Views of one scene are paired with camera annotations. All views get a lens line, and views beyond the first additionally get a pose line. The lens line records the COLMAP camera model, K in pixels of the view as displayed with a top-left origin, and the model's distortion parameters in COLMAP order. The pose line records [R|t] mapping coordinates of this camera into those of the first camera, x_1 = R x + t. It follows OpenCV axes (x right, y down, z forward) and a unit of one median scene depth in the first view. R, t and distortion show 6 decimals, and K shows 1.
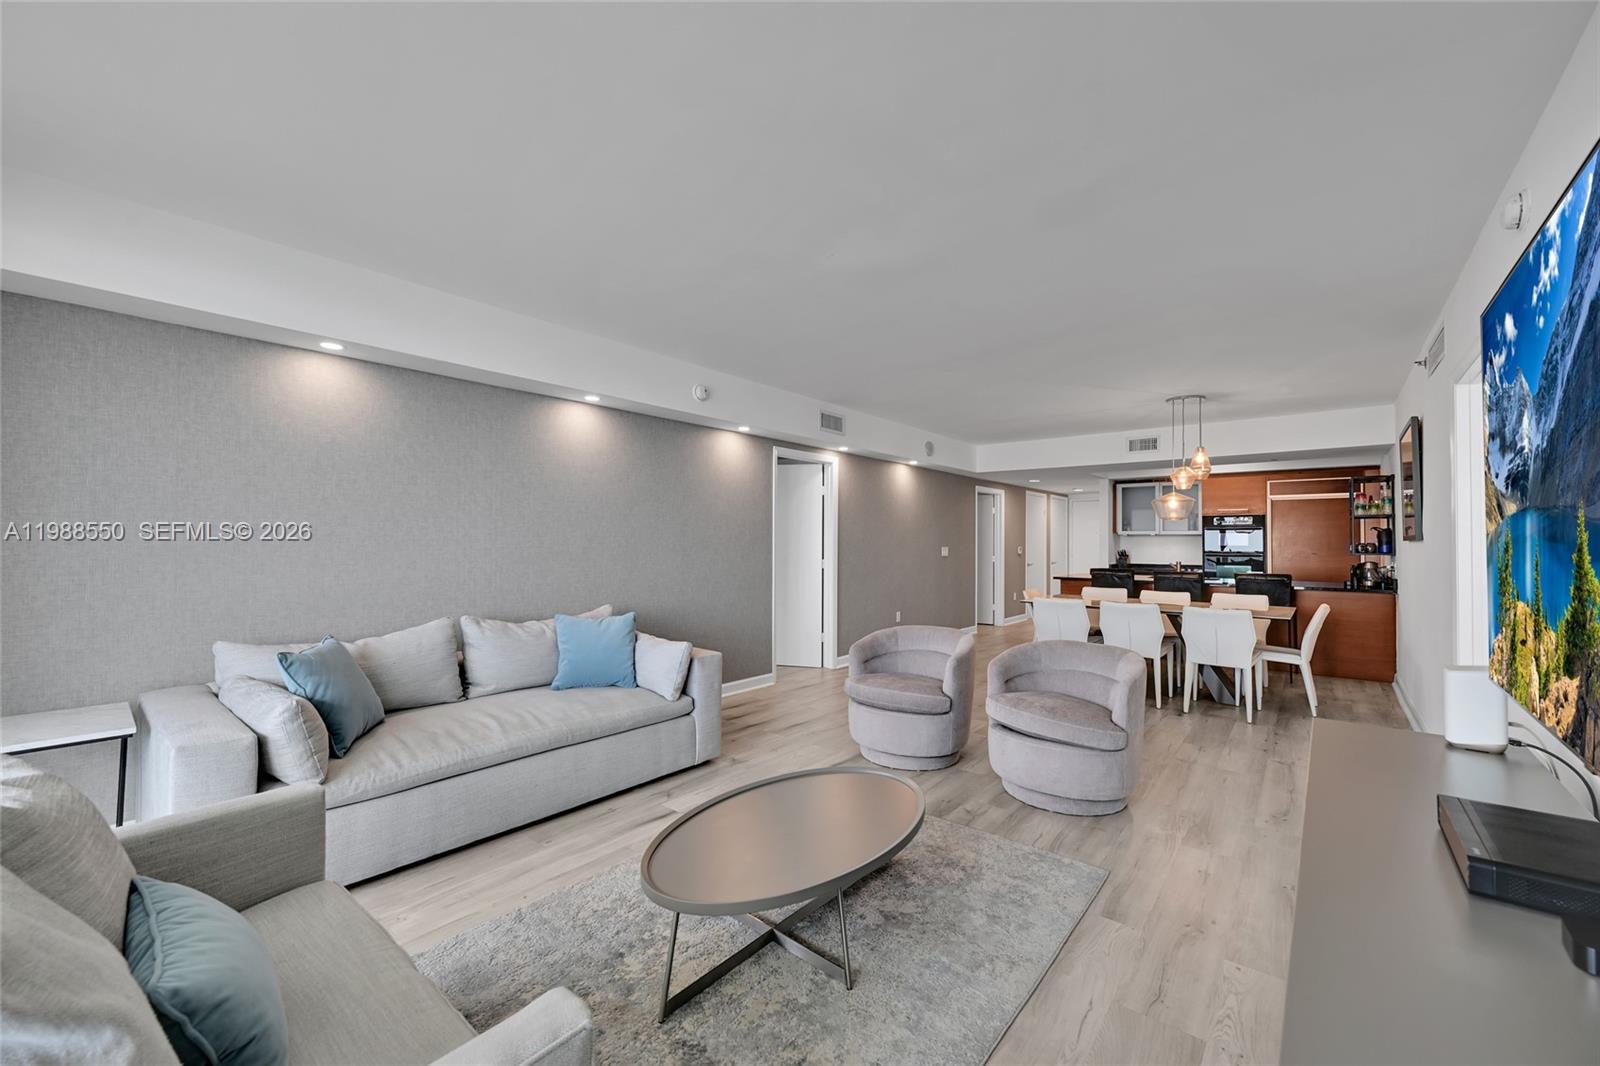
lens RADIAL K [[633.5, 0, 796.1], [0, 633.5, 533.6], [0, 0, 1]] dist [0.000347, -0.000018]
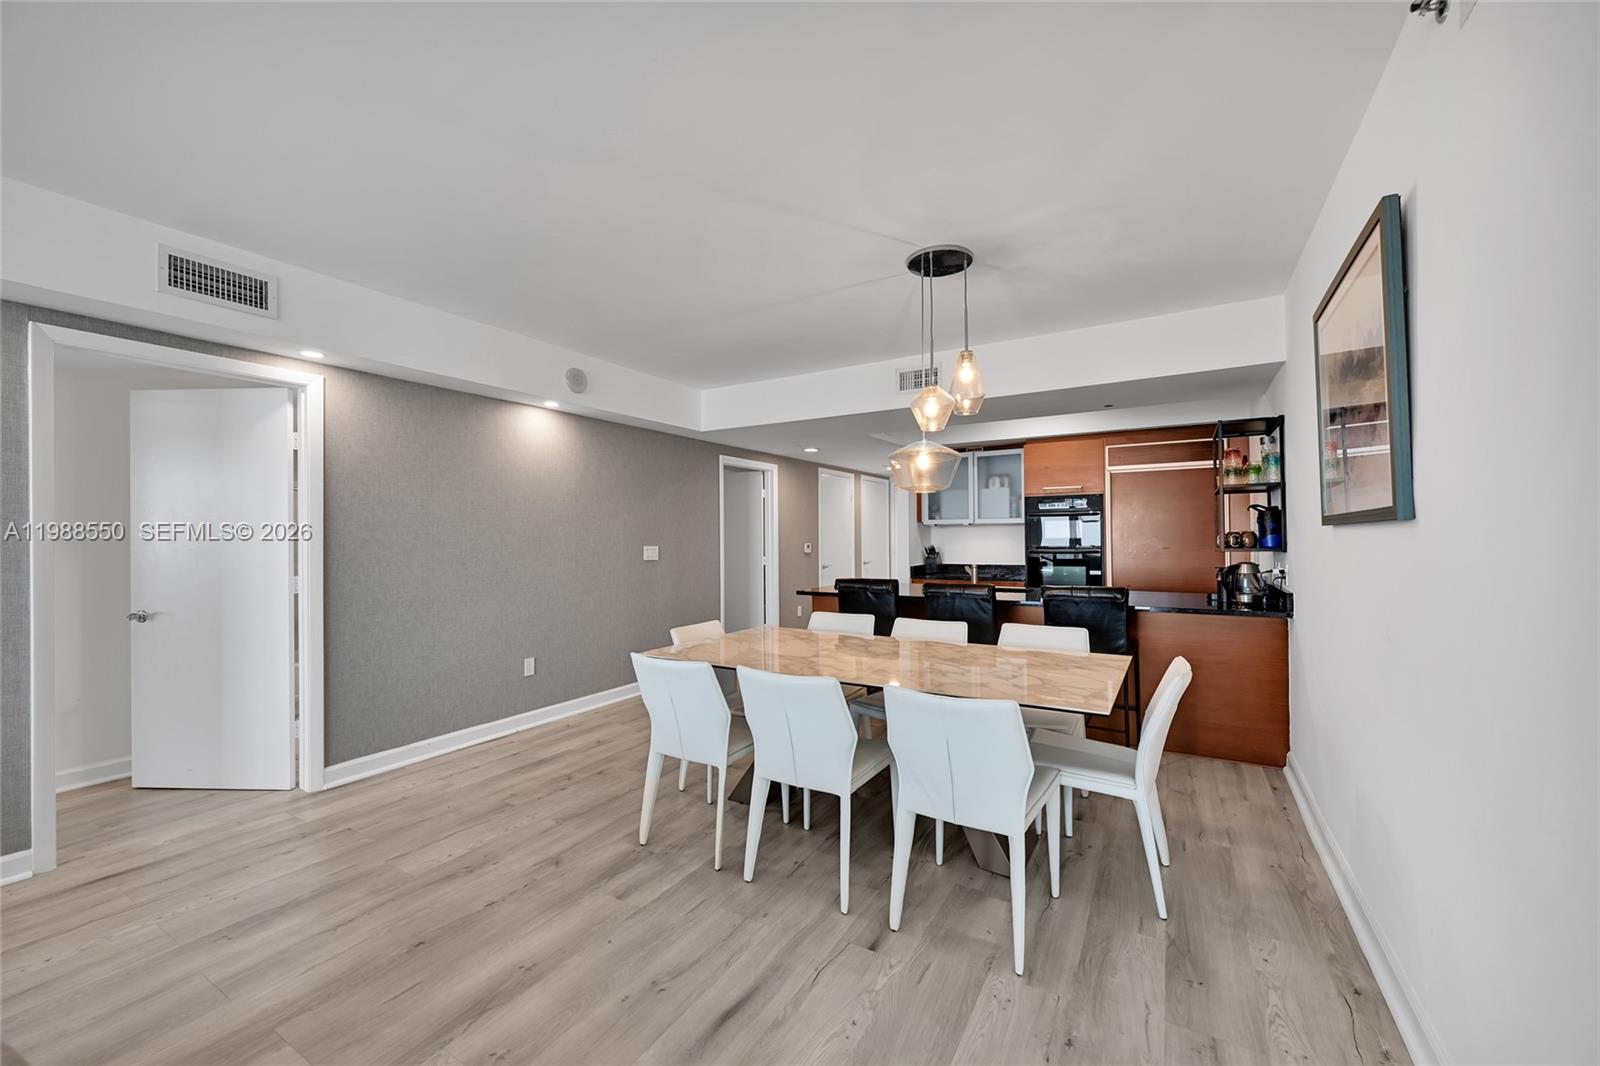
lens RADIAL K [[633.5, 0, 796.1], [0, 633.5, 533.6], [0, 0, 1]] dist [0.000347, -0.000018]
pose [[0.988155, -0.011849, 0.153002, 0.386148], [0.010998, 0.999919, 0.006403, 0.008260], [-0.153066, -0.004645, 0.988205, 0.465244]]
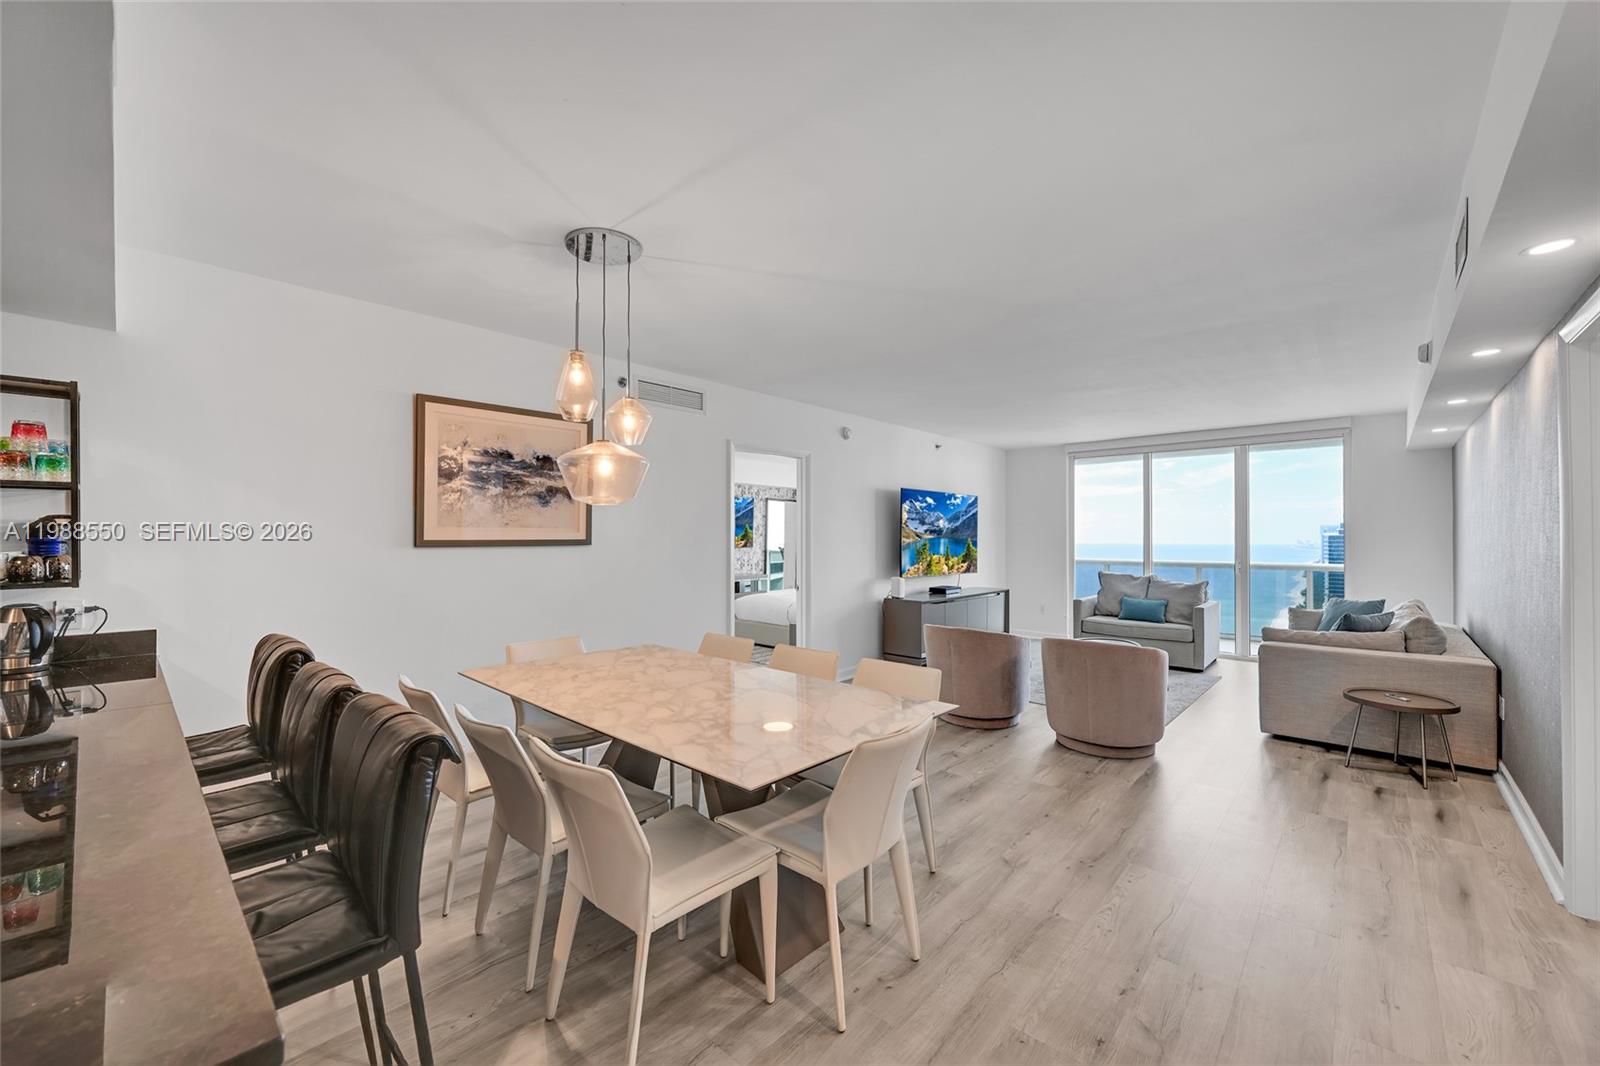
lens RADIAL K [[633.5, 0, 796.1], [0, 633.5, 533.6], [0, 0, 1]] dist [0.000347, -0.000018]
pose [[-0.998773, -0.008979, 0.048704, 0.419437], [-0.009860, 0.999792, -0.017877, 0.004410], [-0.048534, -0.018335, -0.998653, 1.351296]]
